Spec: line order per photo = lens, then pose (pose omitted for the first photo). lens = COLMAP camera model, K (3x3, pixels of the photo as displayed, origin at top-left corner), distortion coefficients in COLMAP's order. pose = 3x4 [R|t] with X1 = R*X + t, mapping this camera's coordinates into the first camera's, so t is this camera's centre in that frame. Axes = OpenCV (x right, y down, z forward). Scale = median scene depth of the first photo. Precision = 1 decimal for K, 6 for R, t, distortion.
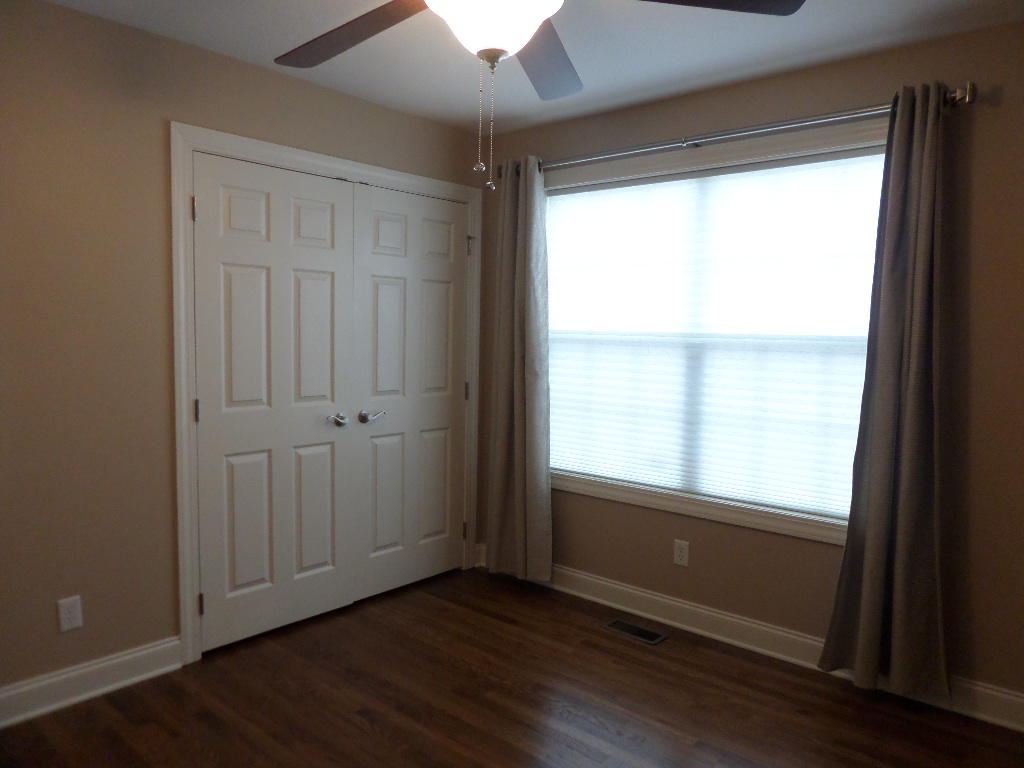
lens RADIAL K [[725.7, 0, 520.3], [0, 725.7, 387.3], [0, 0, 1]] dist [-0.002042, 0.005709]
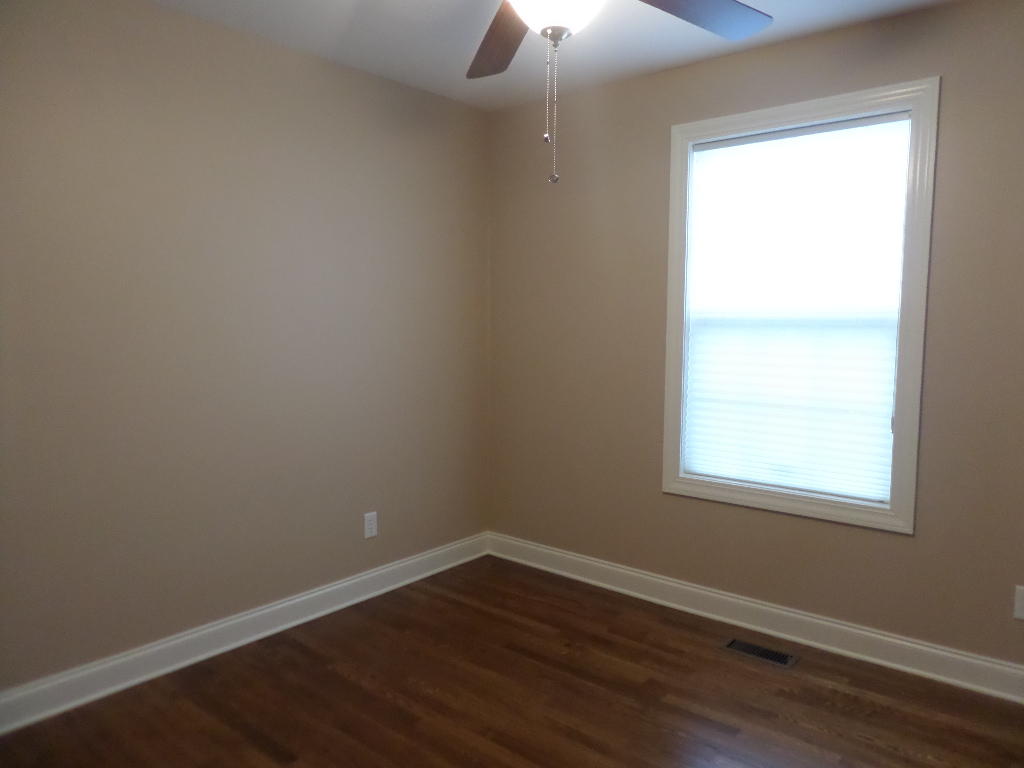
lens RADIAL K [[725.7, 0, 504.7], [0, 725.7, 377.9], [0, 0, 1]] dist [-0.002042, 0.005709]
pose [[0.999652, -0.026002, 0.004533, -0.147896], [0.025954, 0.999610, 0.010274, -0.012672], [-0.004798, -0.010153, 0.999937, 0.124242]]
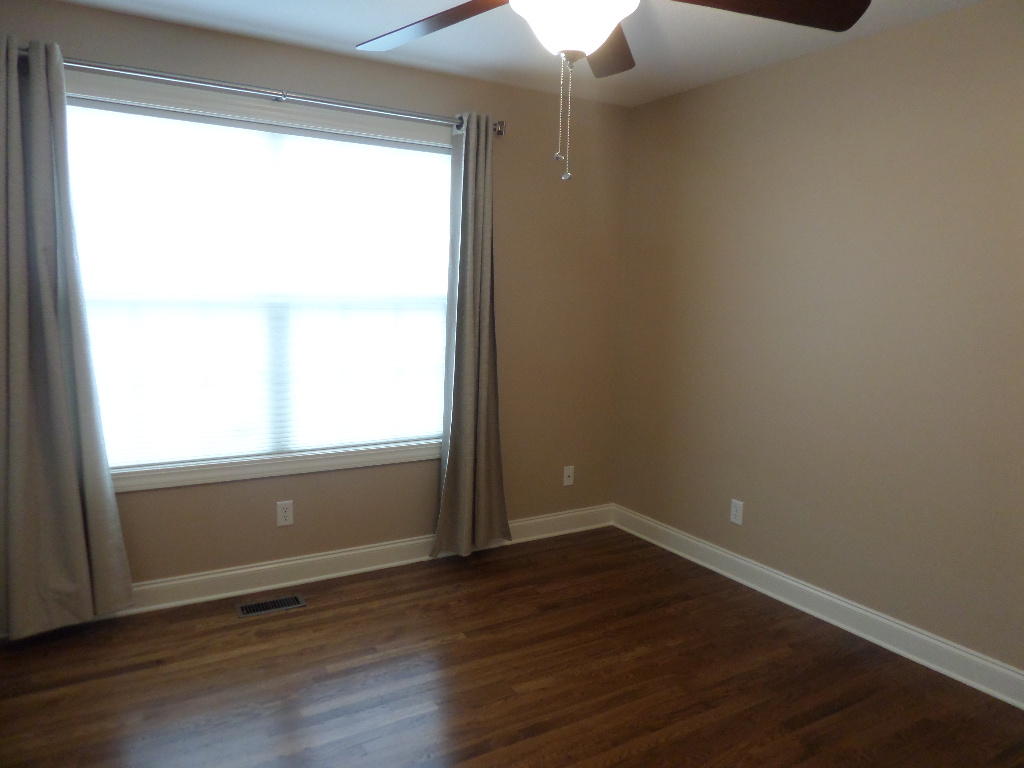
lens RADIAL K [[725.7, 0, 513.0], [0, 725.7, 384.3], [0, 0, 1]] dist [-0.002042, 0.005709]
pose [[0.318037, -0.140319, 0.937637, -0.592367], [0.047325, 0.990104, 0.132118, -0.065996], [-0.946896, 0.002356, 0.321530, 0.377400]]
